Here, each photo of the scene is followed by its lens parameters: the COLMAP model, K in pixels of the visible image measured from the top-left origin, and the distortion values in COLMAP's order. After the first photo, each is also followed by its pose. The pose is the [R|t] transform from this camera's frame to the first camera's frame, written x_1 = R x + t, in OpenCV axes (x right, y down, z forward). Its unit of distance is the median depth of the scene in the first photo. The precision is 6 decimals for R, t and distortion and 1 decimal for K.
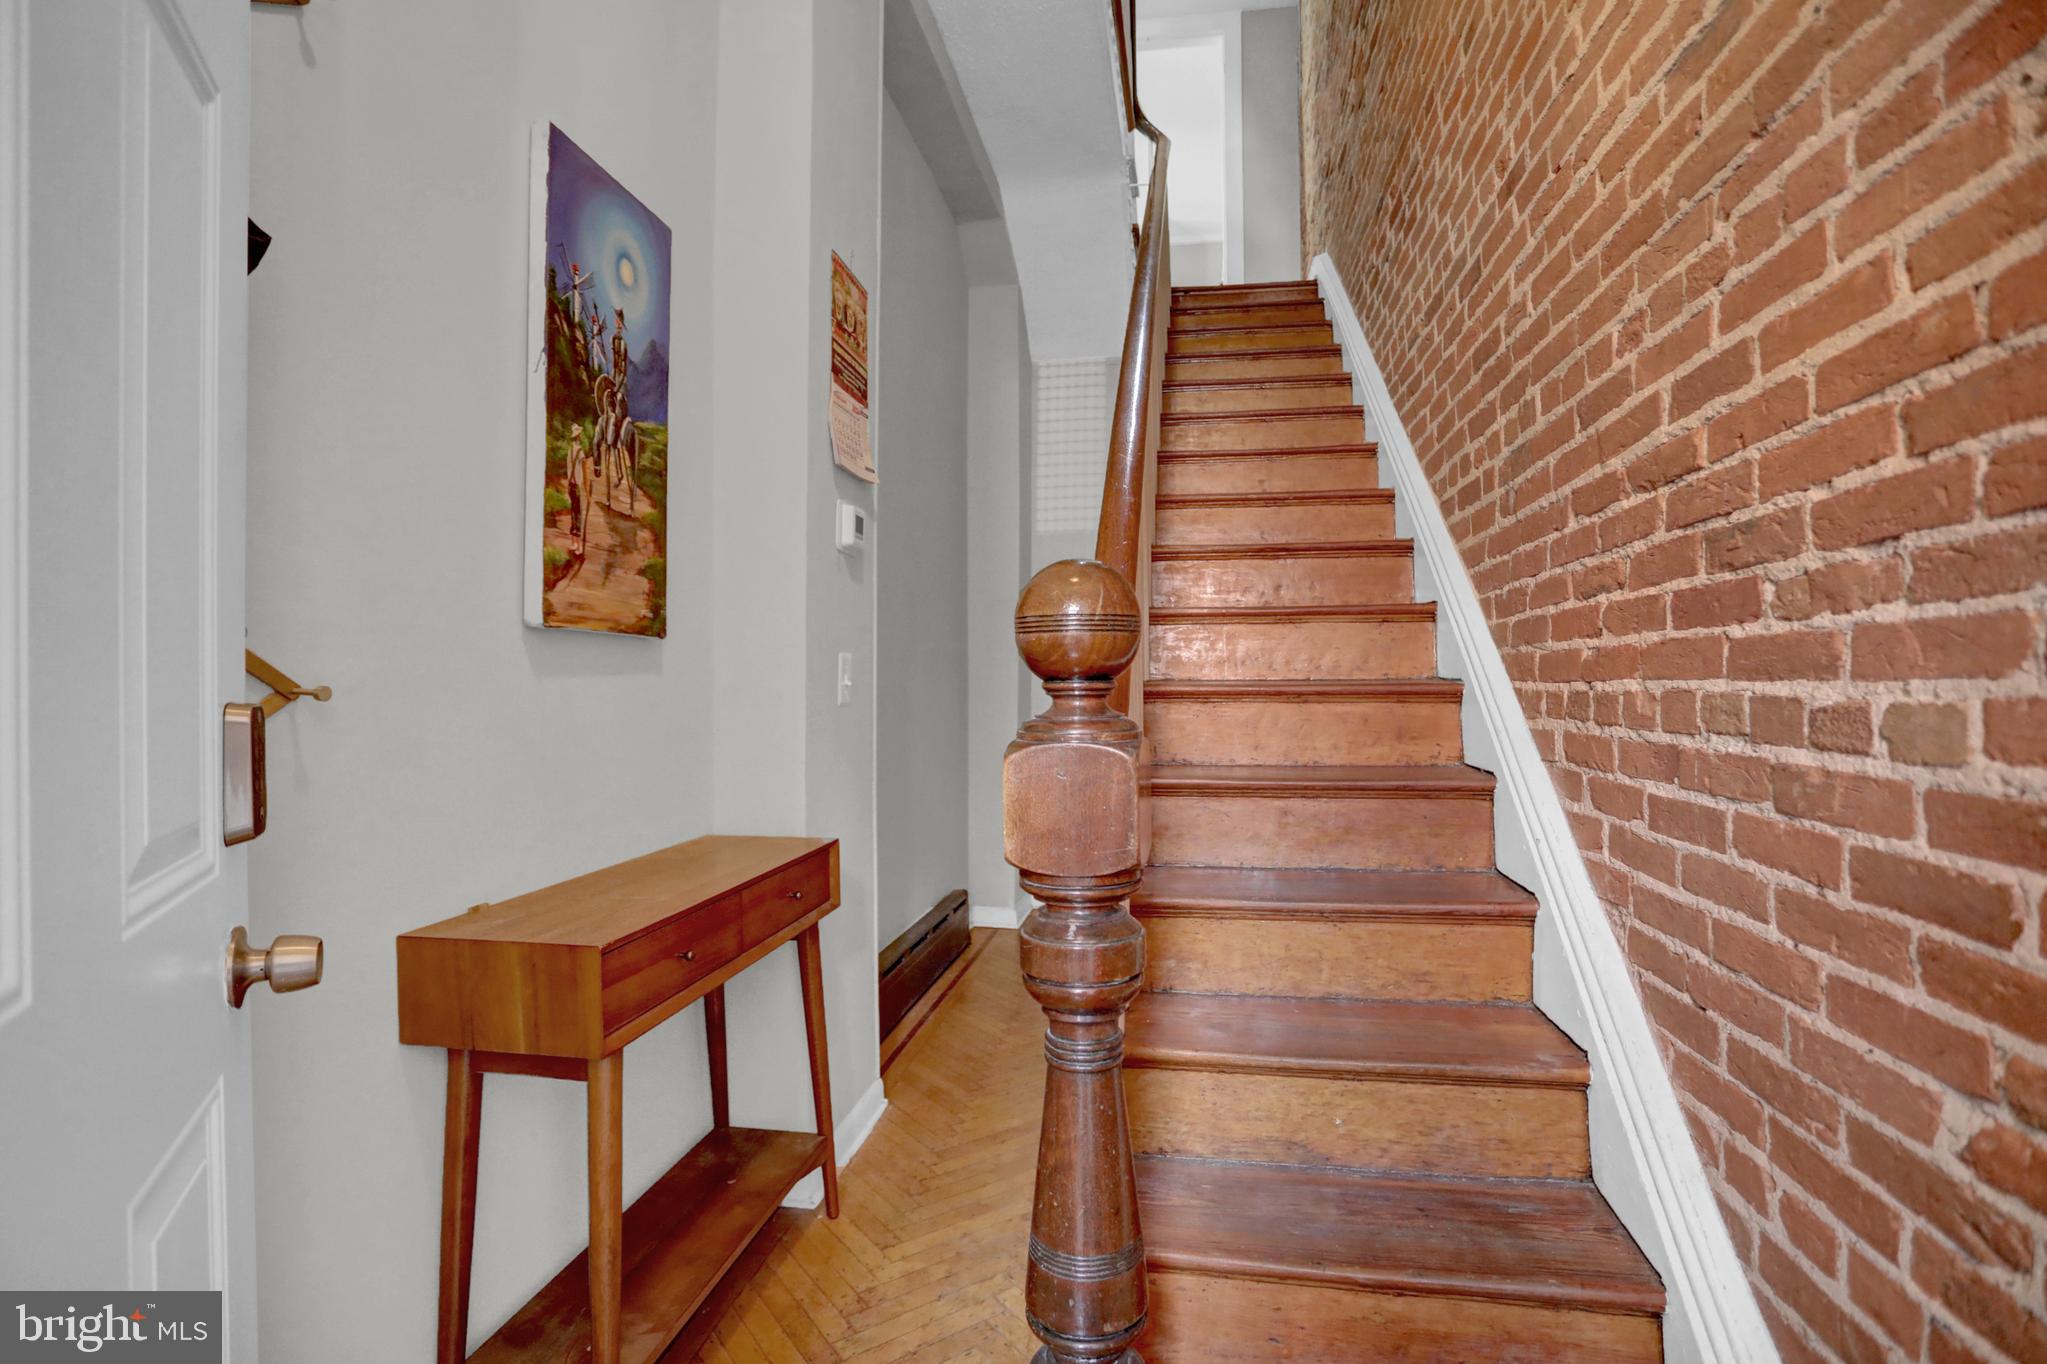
lens RADIAL K [[990.9, 0, 1020.4], [0, 990.9, 678.7], [0, 0, 1]] dist [-0.046718, 0.004937]
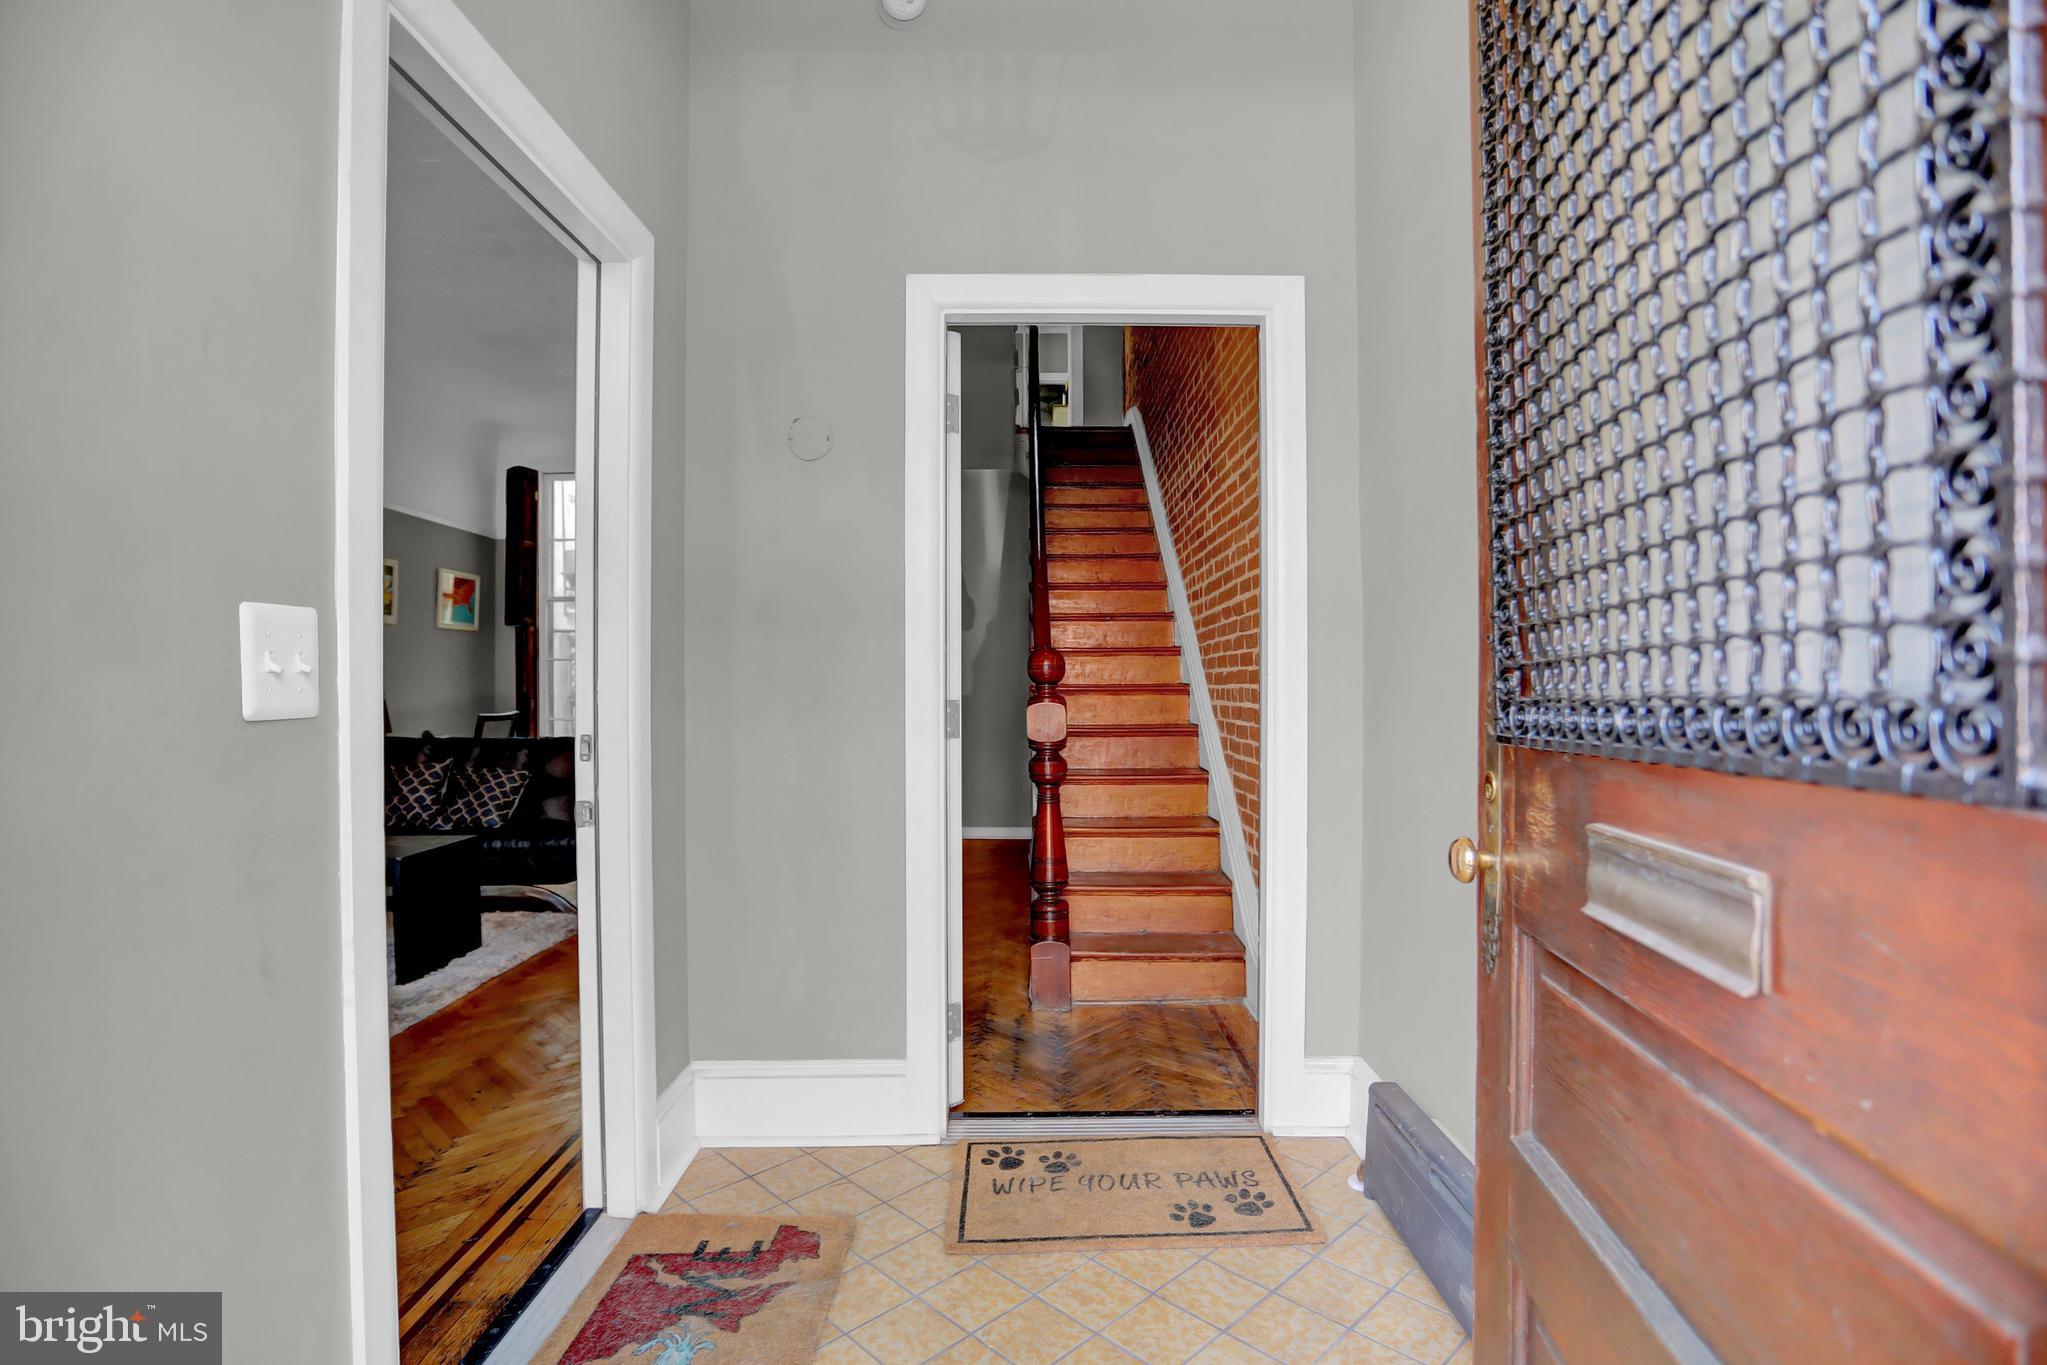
lens RADIAL K [[990.9, 0, 1025.3], [0, 990.9, 680.8], [0, 0, 1]] dist [-0.046718, 0.004937]
pose [[0.984547, 0.001673, 0.175110, -0.268500], [-0.000872, 0.999989, -0.004654, 0.003944], [-0.175116, 0.004430, 0.984538, -1.014047]]
